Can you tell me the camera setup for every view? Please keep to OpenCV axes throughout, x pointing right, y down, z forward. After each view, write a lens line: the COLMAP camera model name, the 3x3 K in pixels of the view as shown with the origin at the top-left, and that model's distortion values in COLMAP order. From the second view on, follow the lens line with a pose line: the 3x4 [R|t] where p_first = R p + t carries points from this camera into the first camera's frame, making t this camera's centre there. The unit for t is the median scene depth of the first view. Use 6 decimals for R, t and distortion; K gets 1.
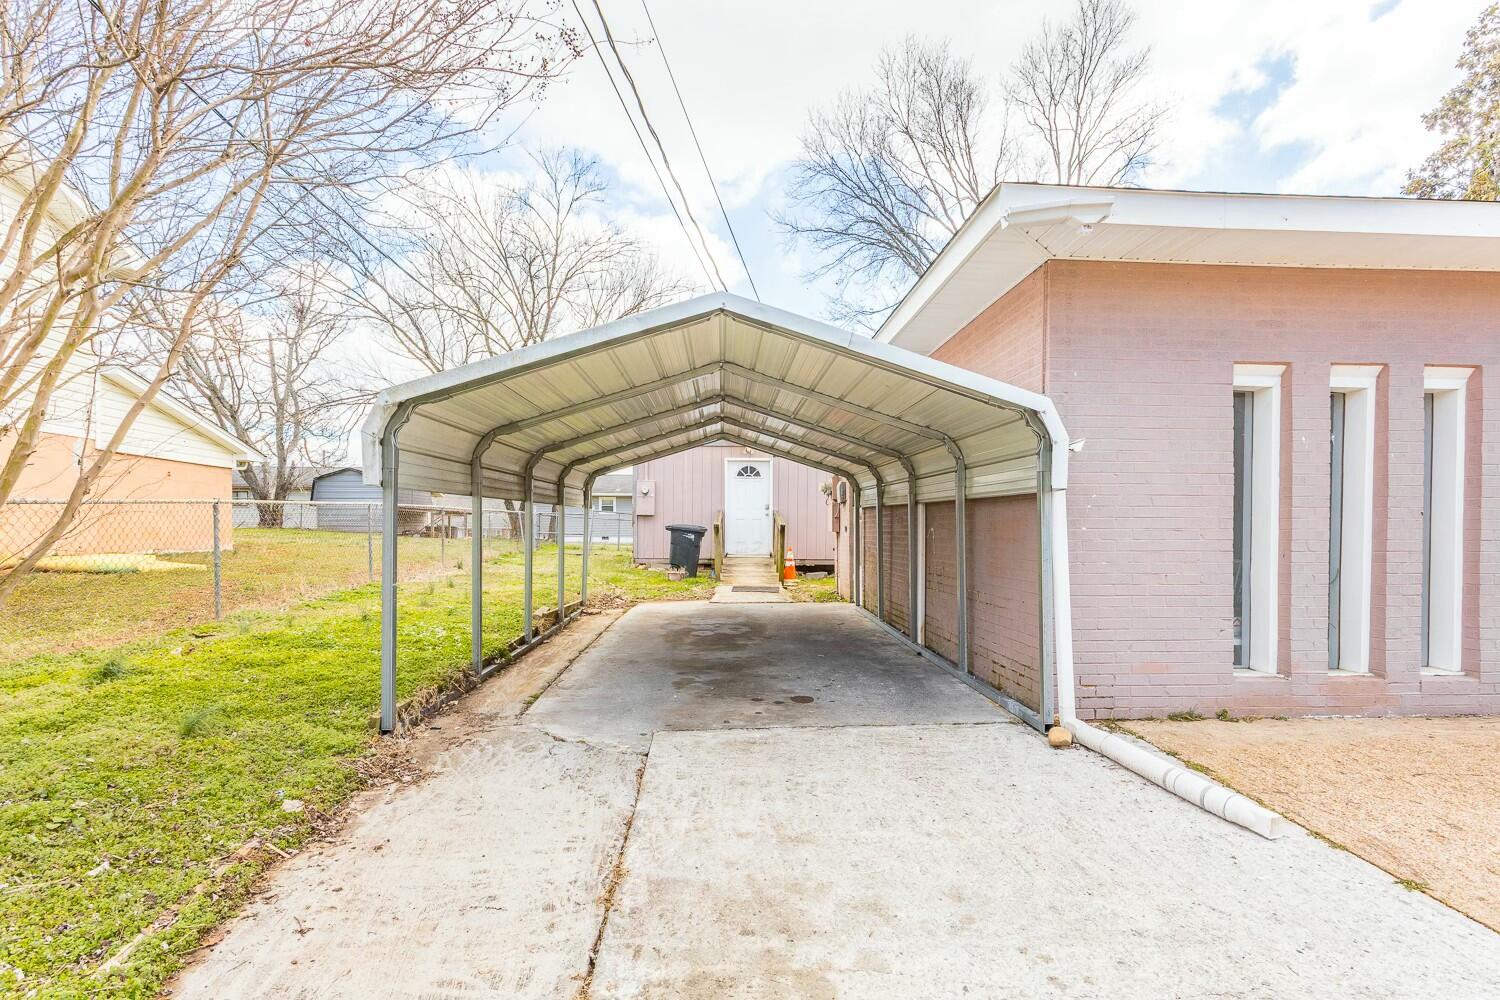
lens RADIAL K [[725.3, 0, 765.8], [0, 725.3, 541.8], [0, 0, 1]] dist [-0.001017, 0.000400]
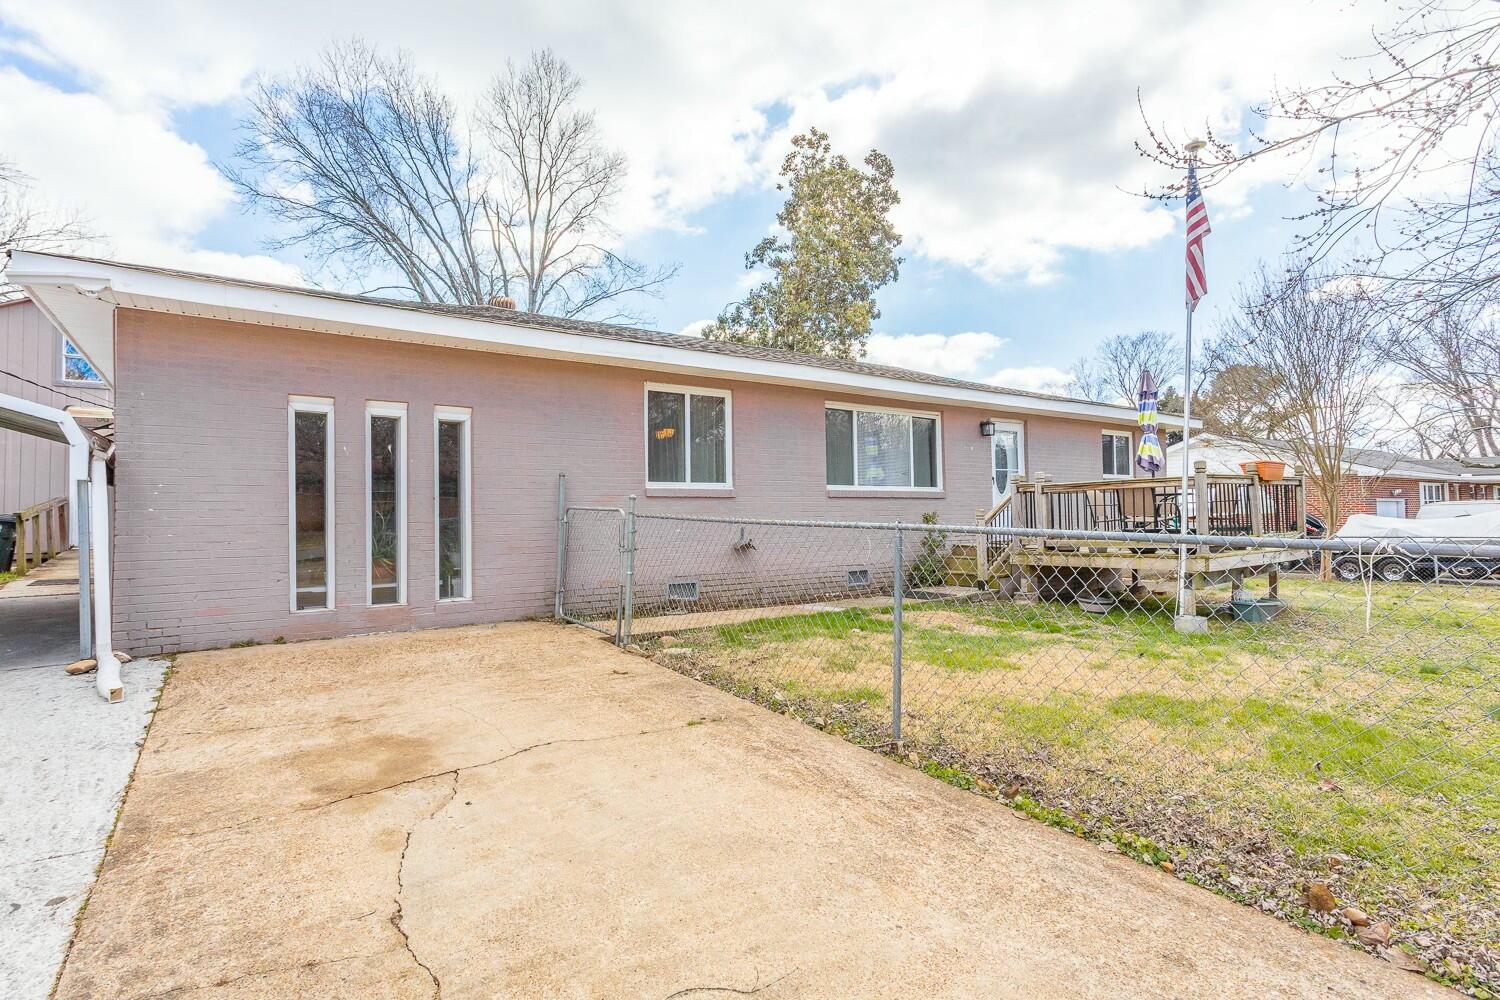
lens RADIAL K [[725.2, 0, 746.2], [0, 725.2, 495.6], [0, 0, 1]] dist [0.001638, 0.001387]
pose [[0.854093, 0.001317, 0.520118, 0.447305], [0.022911, 0.998931, -0.040151, 0.022776], [-0.519615, 0.046209, 0.853150, -0.465879]]
